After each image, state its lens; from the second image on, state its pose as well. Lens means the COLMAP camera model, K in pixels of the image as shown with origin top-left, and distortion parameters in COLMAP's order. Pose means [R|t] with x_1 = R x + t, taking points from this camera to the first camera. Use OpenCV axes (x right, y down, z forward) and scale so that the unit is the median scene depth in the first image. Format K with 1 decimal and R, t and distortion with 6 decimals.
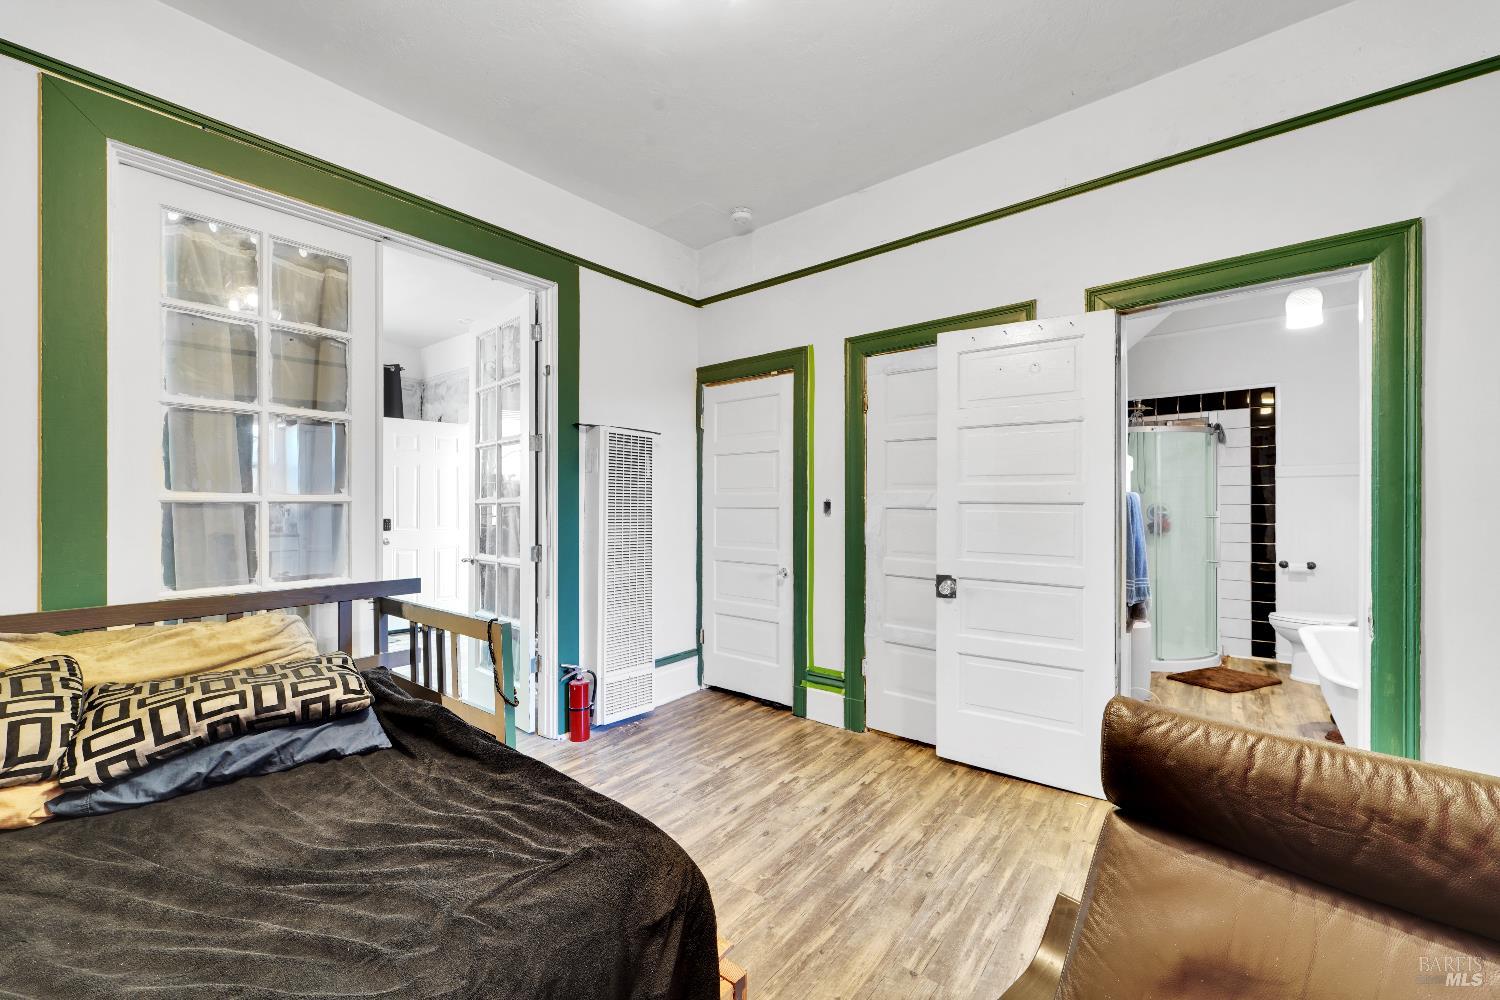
lens RADIAL K [[592.1, 0, 748.4], [0, 592.1, 500.4], [0, 0, 1]] dist [0.000089, -0.000047]
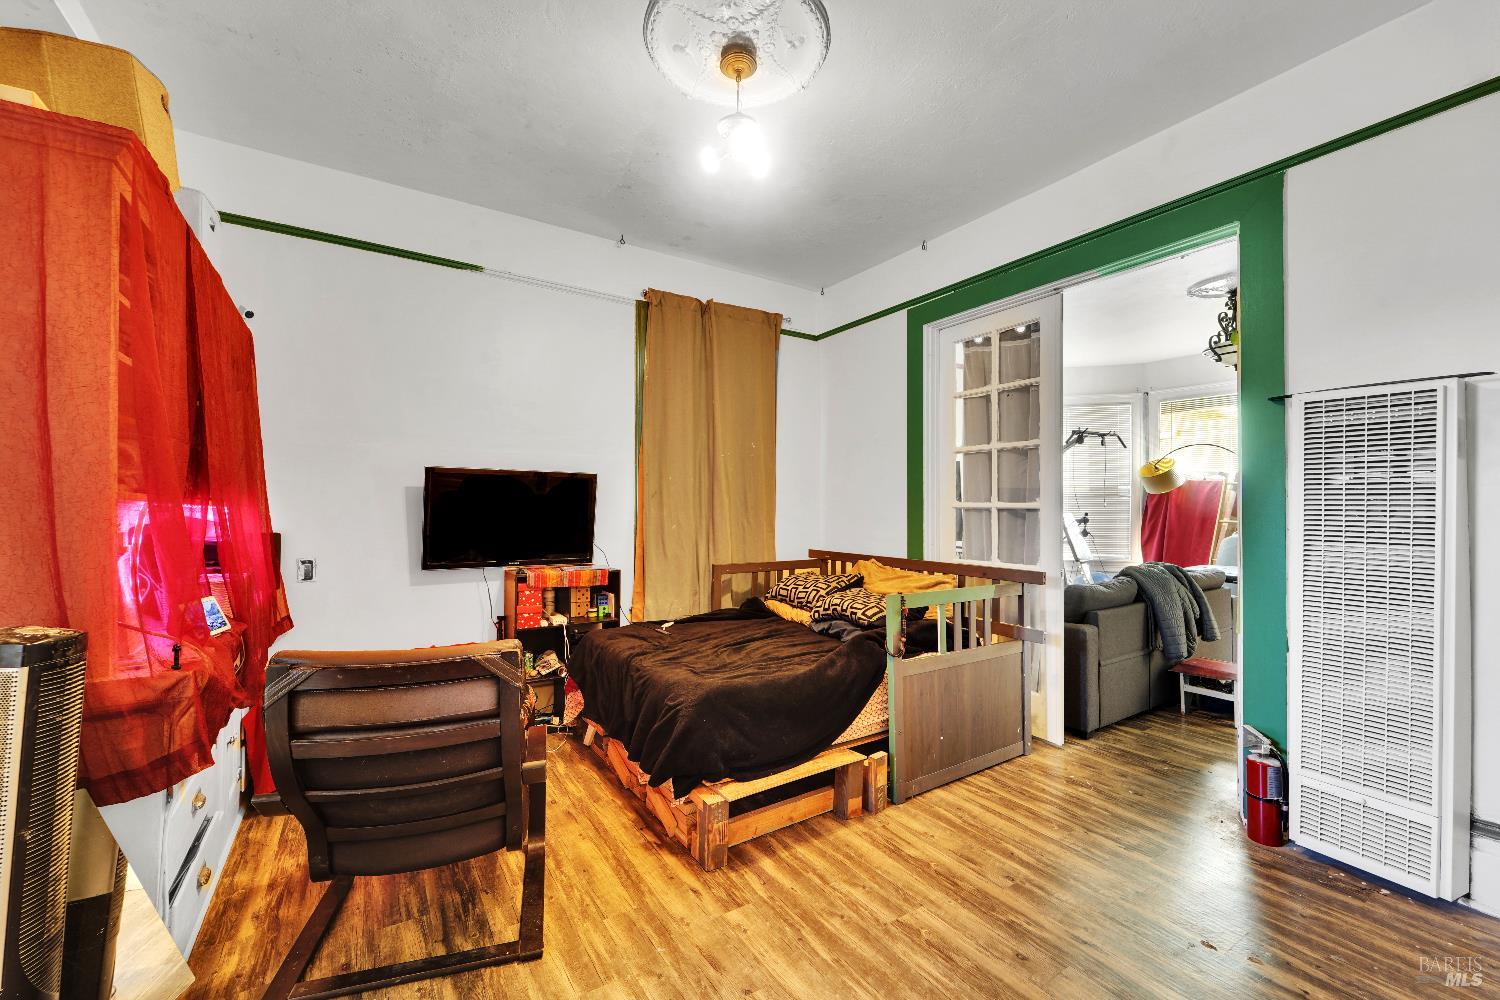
lens RADIAL K [[592.1, 0, 748.7], [0, 592.1, 505.3], [0, 0, 1]] dist [0.000089, -0.000047]
pose [[-0.307763, -0.004736, -0.951451, 0.481131], [-0.000034, 0.999988, -0.004967, 0.000771], [0.951463, -0.001496, -0.307760, 0.517709]]
